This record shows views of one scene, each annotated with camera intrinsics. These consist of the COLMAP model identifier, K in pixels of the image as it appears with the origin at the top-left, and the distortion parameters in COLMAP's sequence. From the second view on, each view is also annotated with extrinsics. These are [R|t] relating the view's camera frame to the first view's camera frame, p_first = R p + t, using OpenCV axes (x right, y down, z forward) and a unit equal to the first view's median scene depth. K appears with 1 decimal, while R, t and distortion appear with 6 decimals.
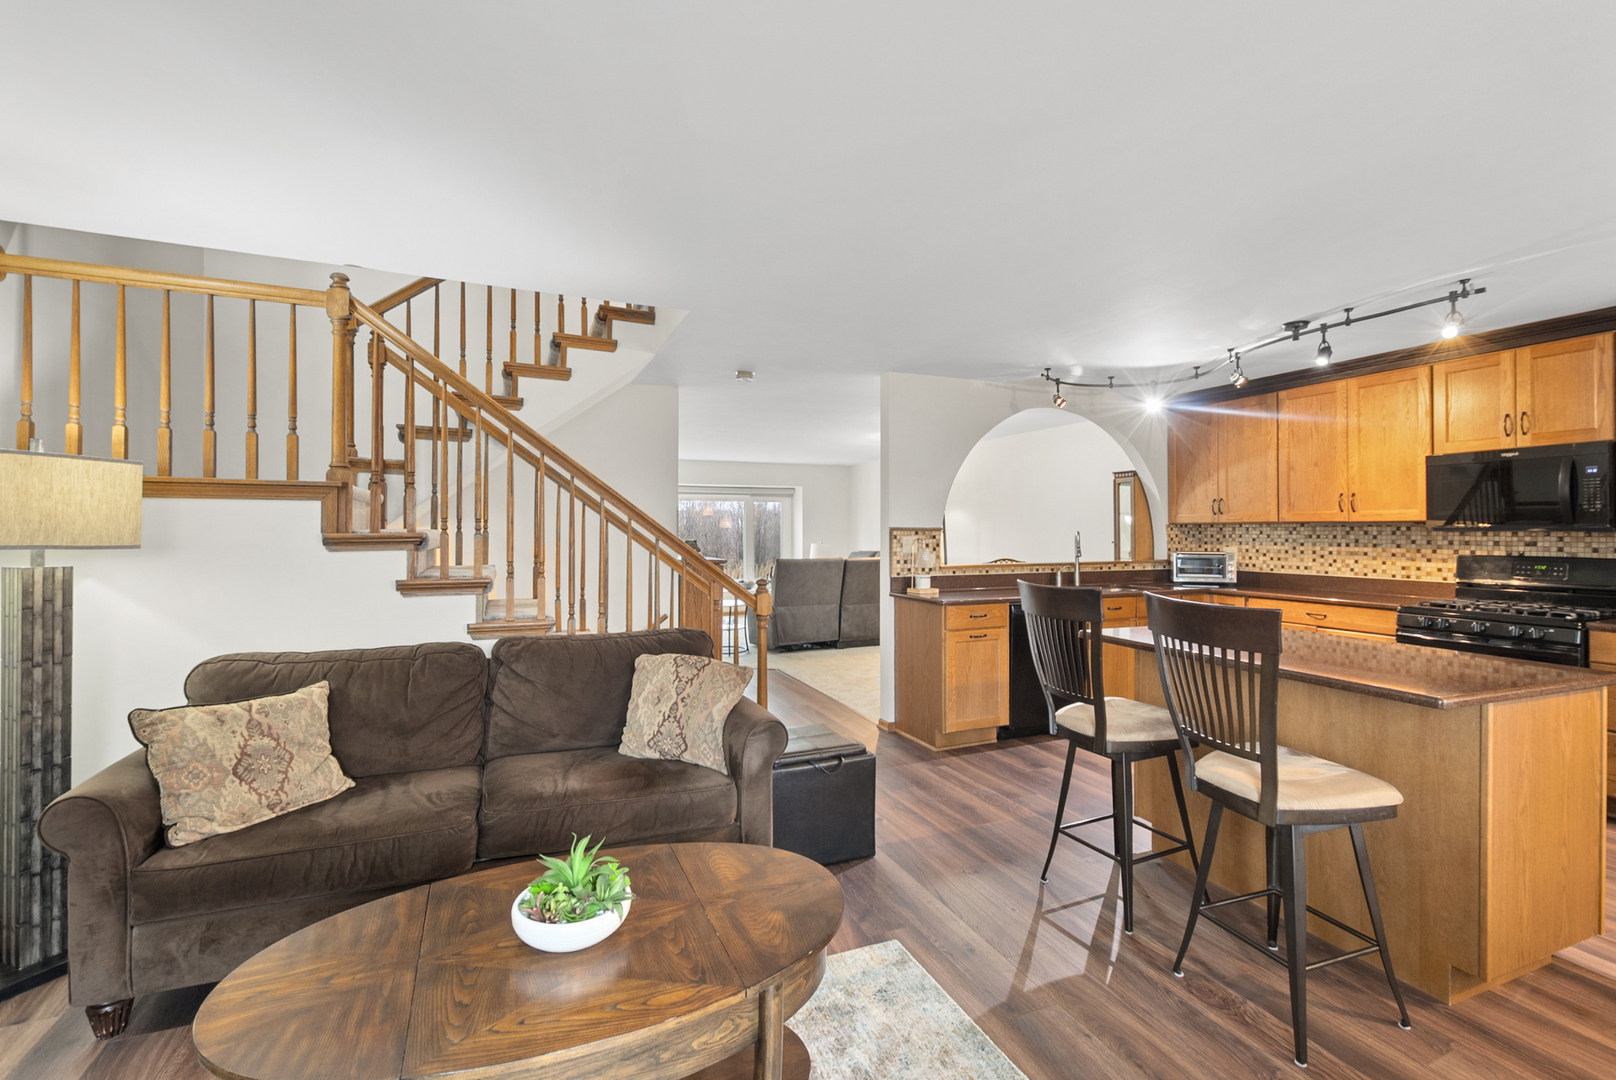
lens RADIAL K [[718.7, 0, 819.1], [0, 718.7, 529.3], [0, 0, 1]] dist [-0.000875, -0.000193]
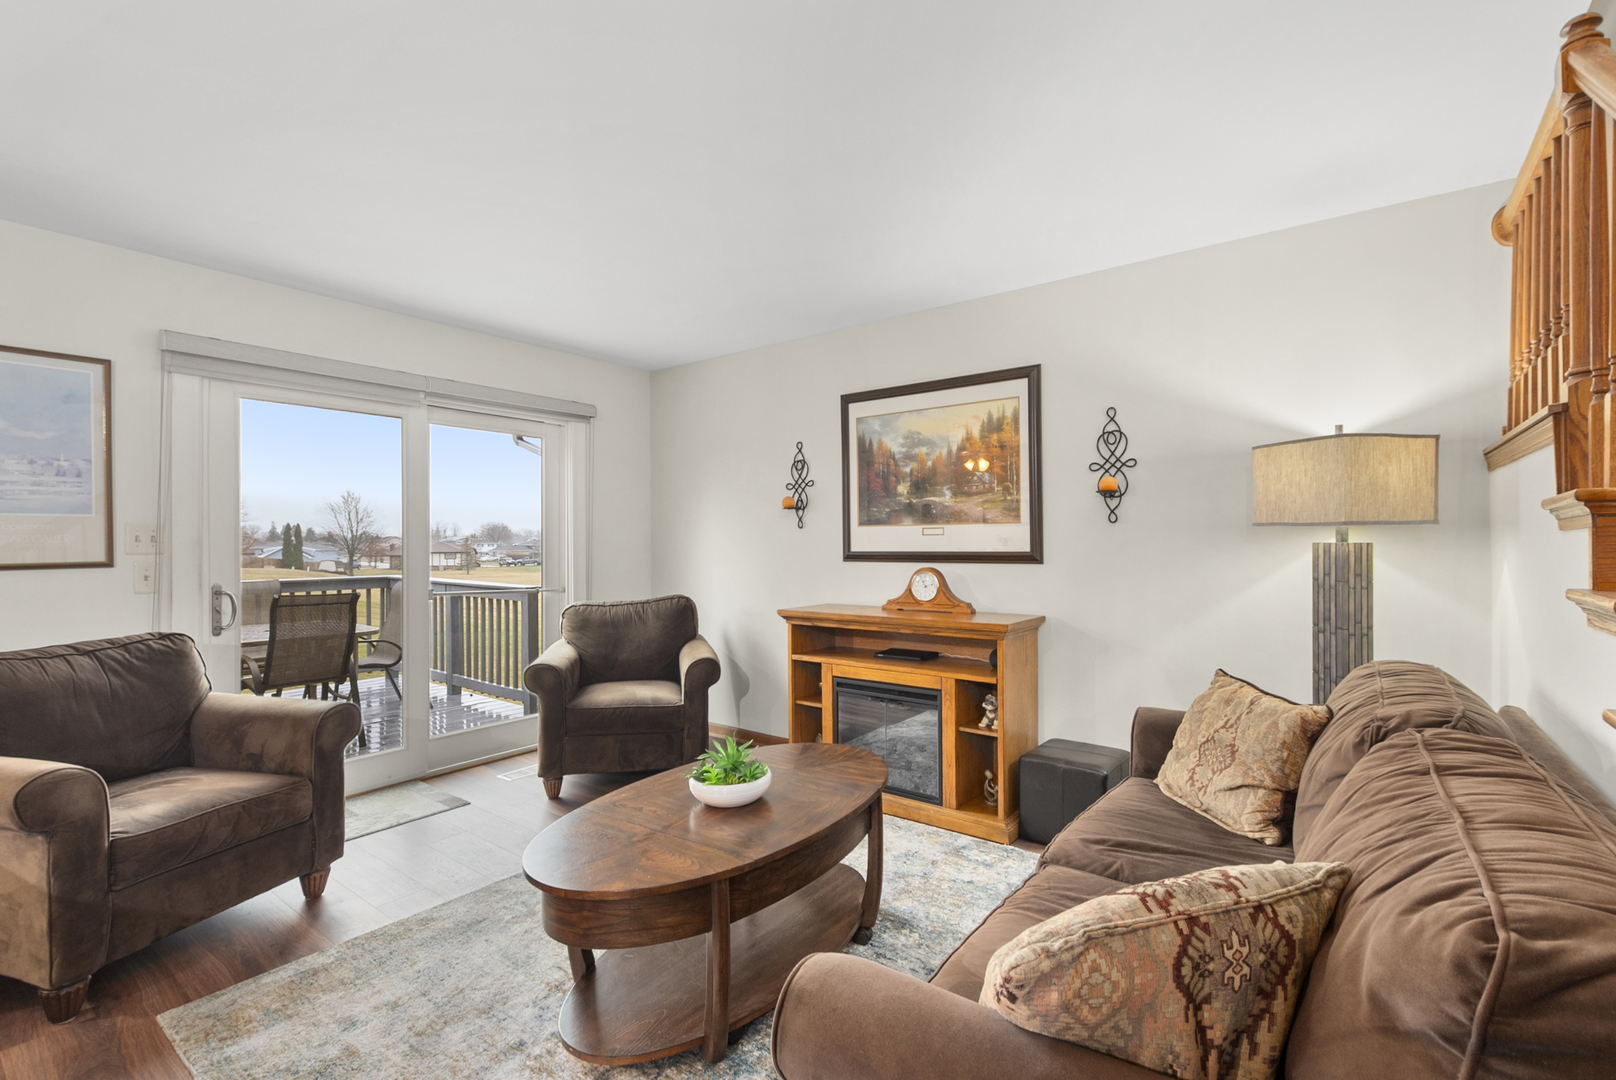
lens RADIAL K [[724.9, 0, 808.0], [0, 724.9, 540.0], [0, 0, 1]] dist [0.000150, -0.000067]
pose [[-0.861064, 0.002013, -0.508492, 0.077910], [0.002669, 0.999996, -0.000562, 0.022945], [0.508489, -0.001841, -0.861067, 0.757973]]
